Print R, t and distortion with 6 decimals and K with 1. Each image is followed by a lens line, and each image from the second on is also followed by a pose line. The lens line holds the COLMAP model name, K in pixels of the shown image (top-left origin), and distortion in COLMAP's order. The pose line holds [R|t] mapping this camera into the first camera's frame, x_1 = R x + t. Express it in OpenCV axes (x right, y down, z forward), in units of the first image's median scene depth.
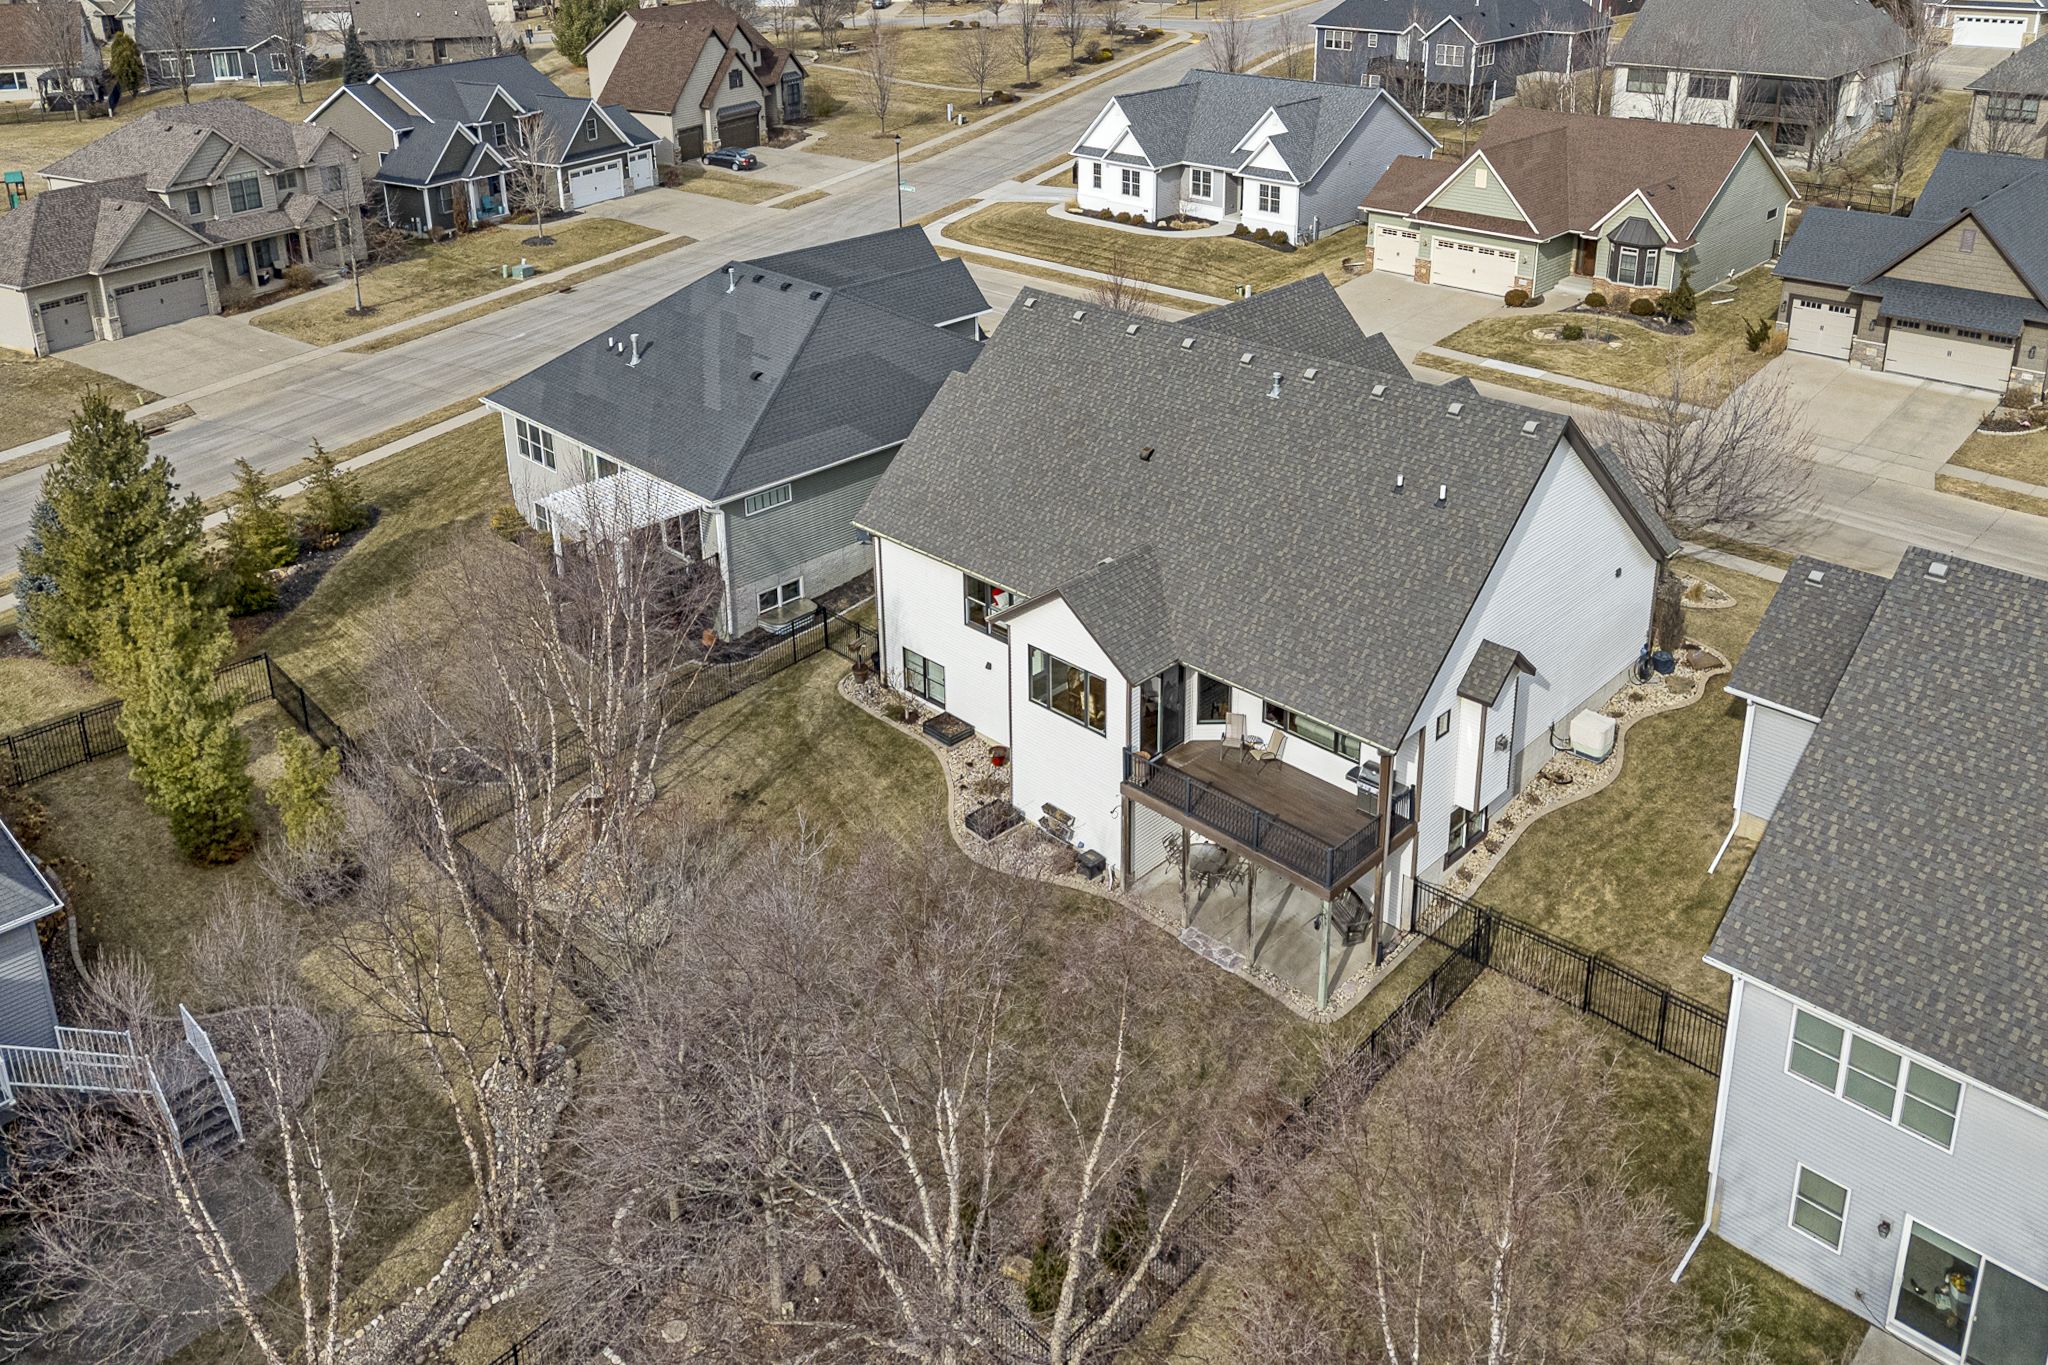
lens RADIAL K [[1614.8, 0, 987.5], [0, 1614.8, 672.8], [0, 0, 1]] dist [0.076200, -0.069168]
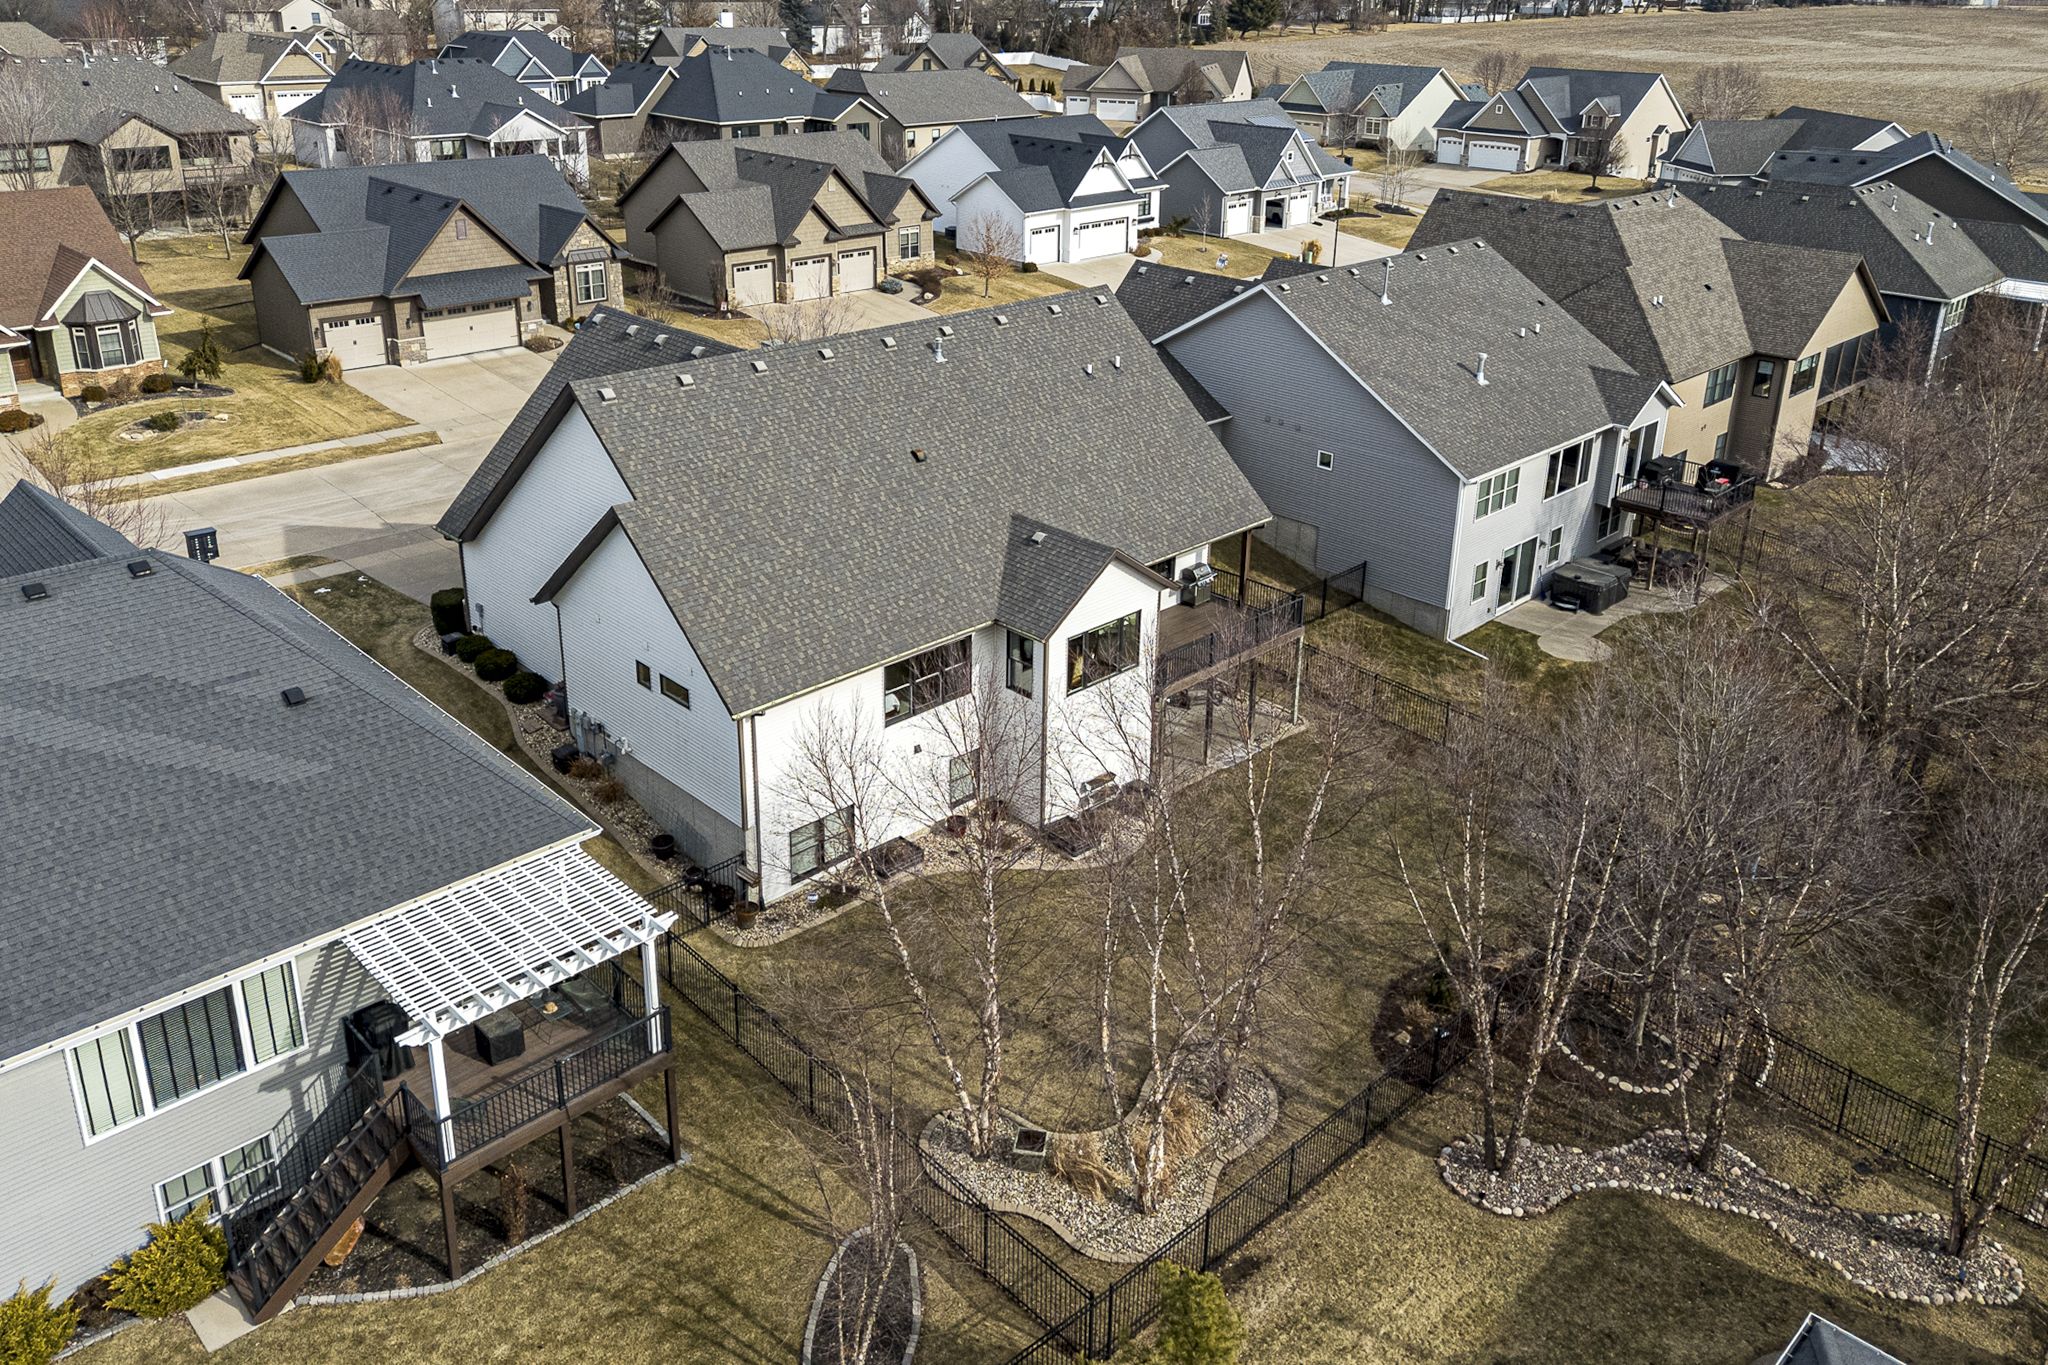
lens RADIAL K [[1614.8, 0, 987.5], [0, 1614.8, 672.8], [0, 0, 1]] dist [0.076200, -0.069168]
pose [[-0.061296, -0.386891, 0.920086, -0.596489], [0.437478, 0.818143, 0.373169, -0.261781], [-0.897138, 0.425391, 0.119107, 0.625254]]
